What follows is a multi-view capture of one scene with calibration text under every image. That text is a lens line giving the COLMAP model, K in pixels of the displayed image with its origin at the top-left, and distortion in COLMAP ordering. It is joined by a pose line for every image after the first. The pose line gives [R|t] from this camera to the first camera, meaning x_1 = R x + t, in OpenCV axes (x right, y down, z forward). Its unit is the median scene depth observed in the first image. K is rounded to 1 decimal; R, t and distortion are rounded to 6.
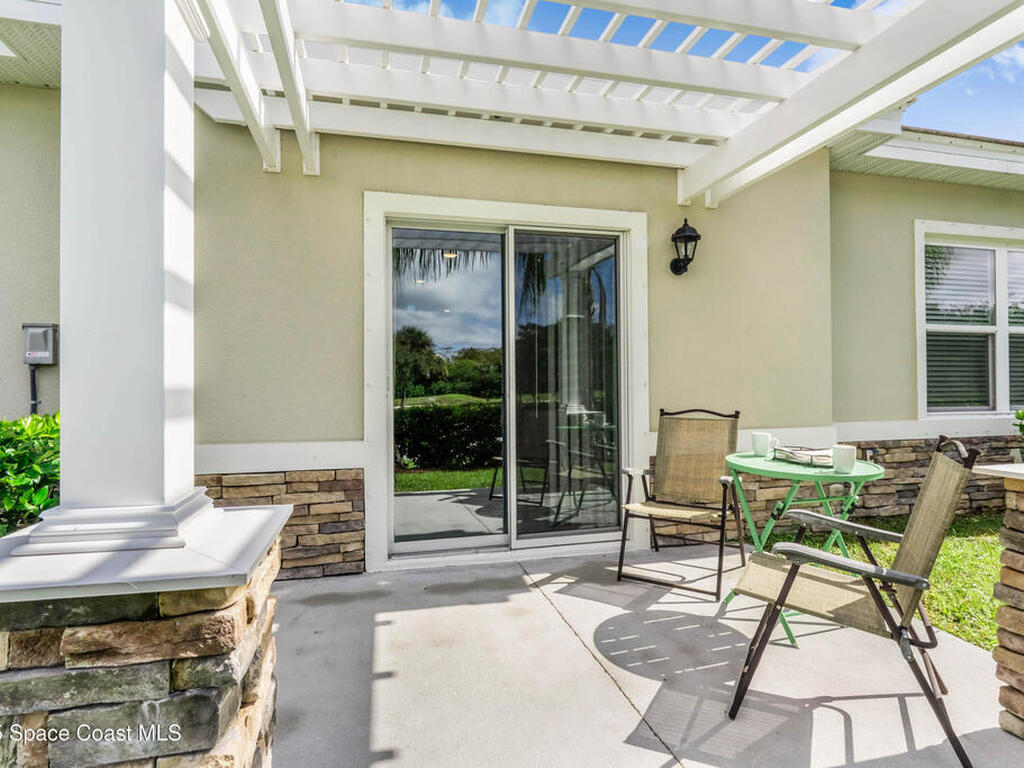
lens RADIAL K [[531.9, 0, 515.7], [0, 531.9, 379.1], [0, 0, 1]] dist [-0.006544, -0.000629]
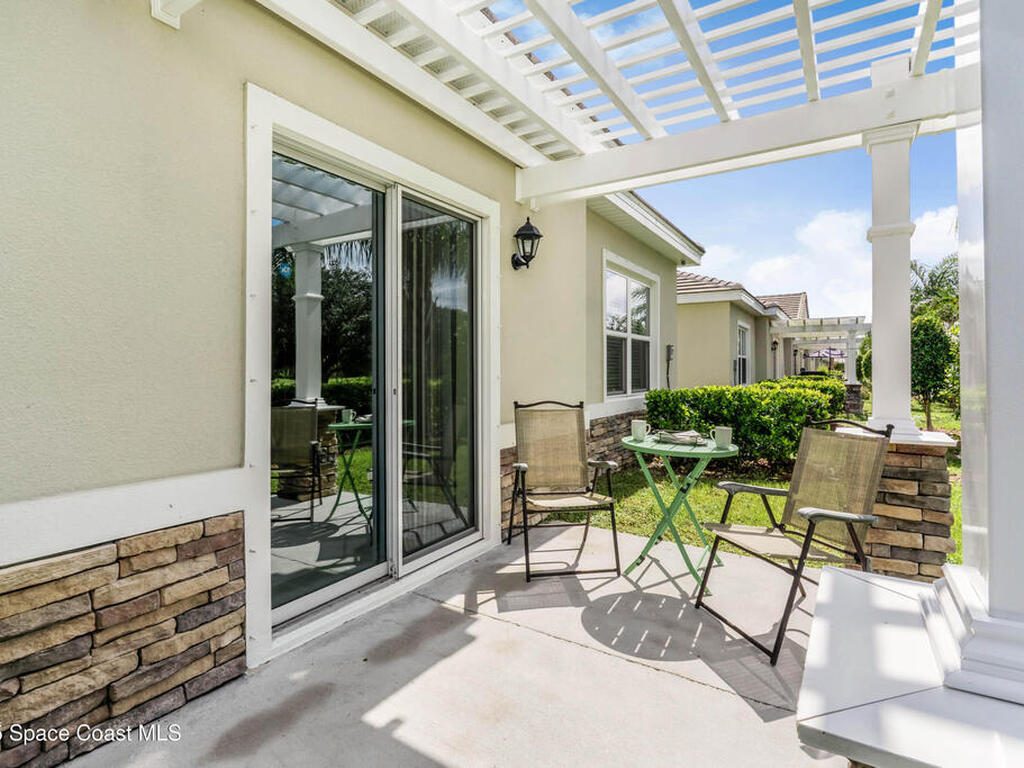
lens RADIAL K [[537.7, 0, 510.5], [0, 537.7, 364.6], [0, 0, 1]] dist [0.001231, 0.000294]
pose [[0.736139, 0.013212, 0.676701, -0.499246], [-0.012093, 0.999907, -0.006368, -0.008708], [-0.676722, -0.003496, 0.736230, 0.304234]]
